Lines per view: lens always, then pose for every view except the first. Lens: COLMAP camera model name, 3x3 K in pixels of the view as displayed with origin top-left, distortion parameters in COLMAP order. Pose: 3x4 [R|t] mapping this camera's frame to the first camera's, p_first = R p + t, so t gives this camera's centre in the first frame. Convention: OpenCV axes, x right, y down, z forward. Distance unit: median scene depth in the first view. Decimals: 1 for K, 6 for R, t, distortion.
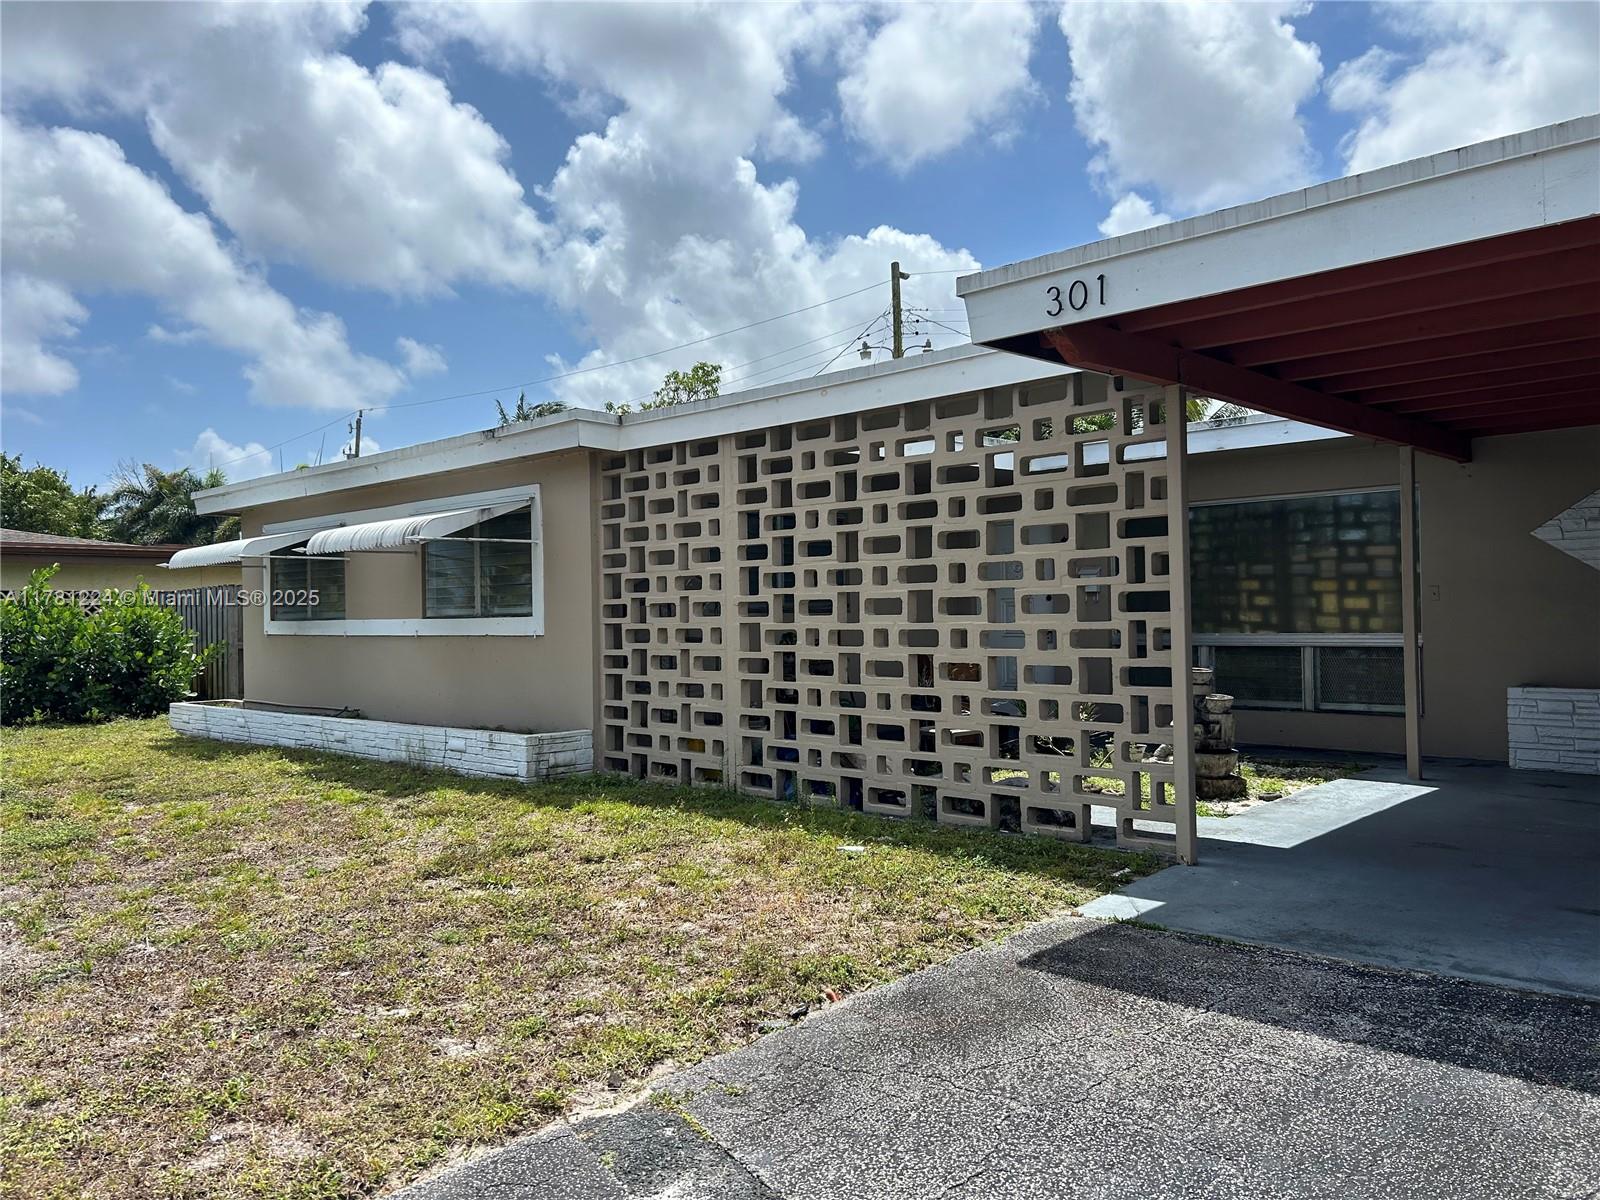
lens RADIAL K [[1220.0, 0, 798.7], [0, 1220.0, 597.3], [0, 0, 1]] dist [0.037147, -0.019977]
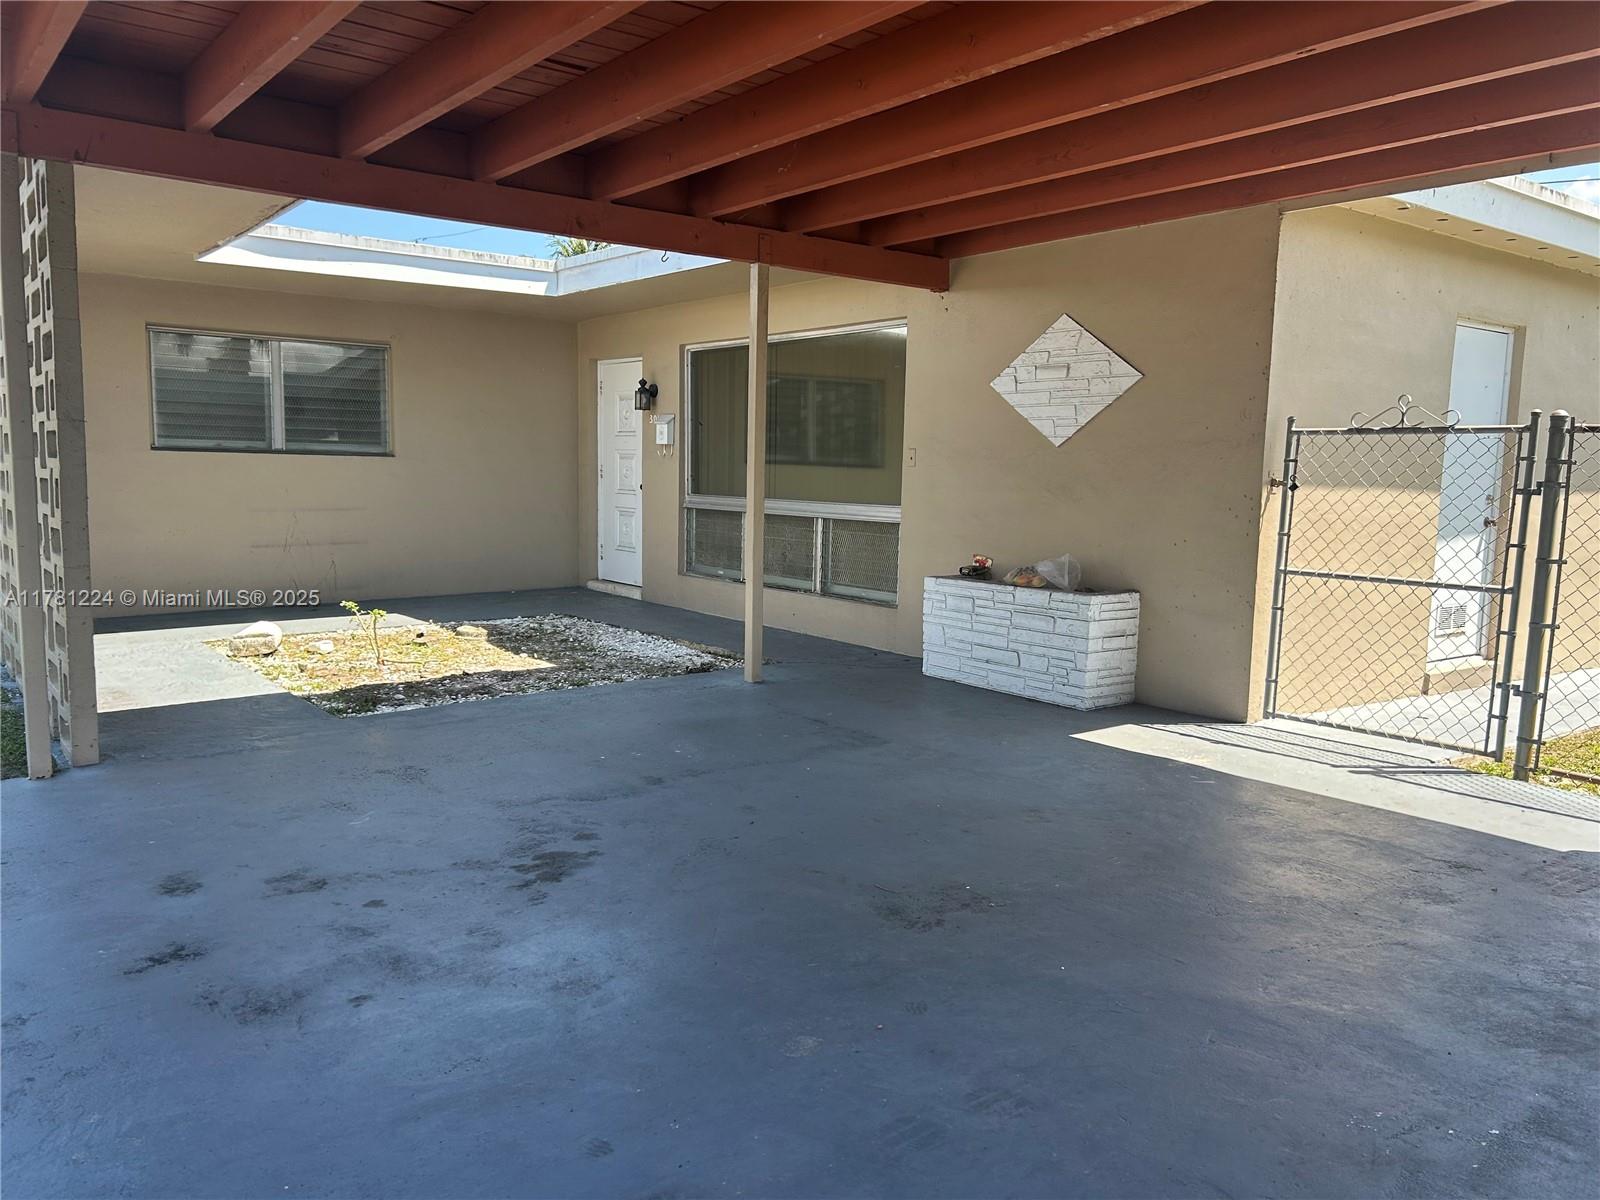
lens RADIAL K [[1207.2, 0, 796.9], [0, 1207.2, 623.1], [0, 0, 1]] dist [0.066862, -0.113326]
pose [[0.990349, 0.054660, -0.127362, 0.595119], [-0.035723, 0.988567, 0.146487, -0.010078], [0.133913, -0.140524, 0.980979, 0.206444]]
